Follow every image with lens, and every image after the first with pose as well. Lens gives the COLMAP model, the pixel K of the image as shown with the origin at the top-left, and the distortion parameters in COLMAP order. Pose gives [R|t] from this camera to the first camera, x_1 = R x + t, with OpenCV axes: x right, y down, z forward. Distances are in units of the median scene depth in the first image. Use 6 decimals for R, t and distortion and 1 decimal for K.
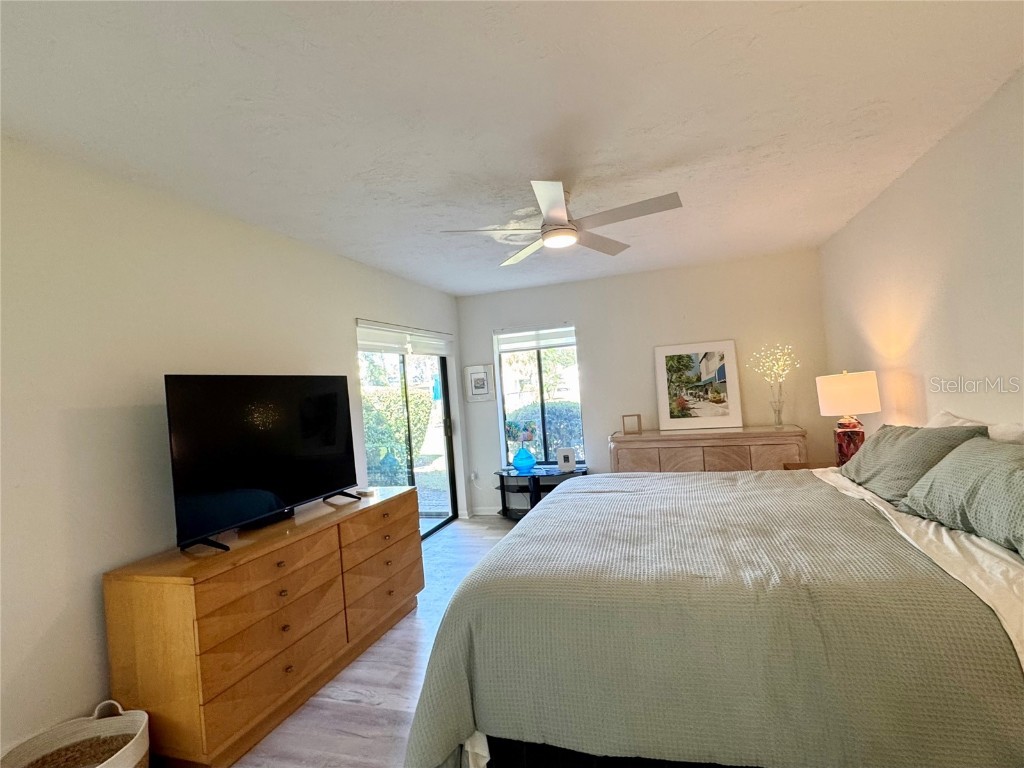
lens RADIAL K [[510.4, 0, 512.5], [0, 510.4, 384.2], [0, 0, 1]] dist [-0.002719, 0.001024]
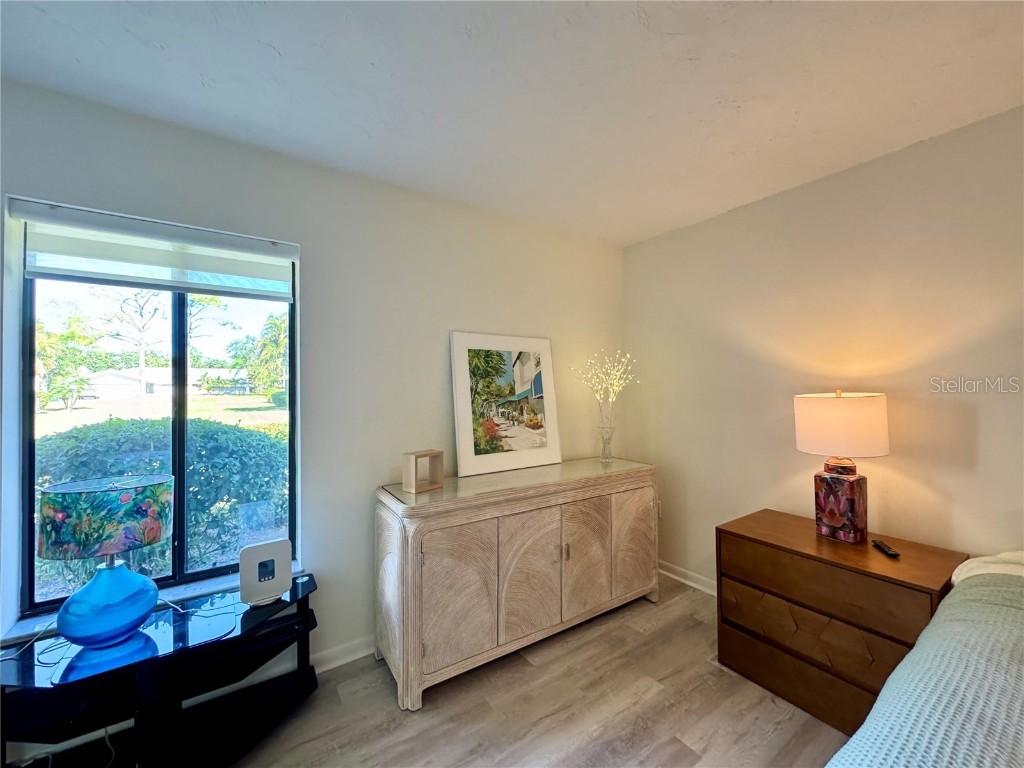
lens RADIAL K [[408.2, 0, 510.7], [0, 408.2, 382.4], [0, 0, 1]] dist [-0.002784, 0.000298]
pose [[0.613174, 0.080405, 0.785845, -0.041777], [-0.043664, 0.996735, -0.067913, 0.014302], [-0.788740, 0.007329, 0.614683, 0.692139]]
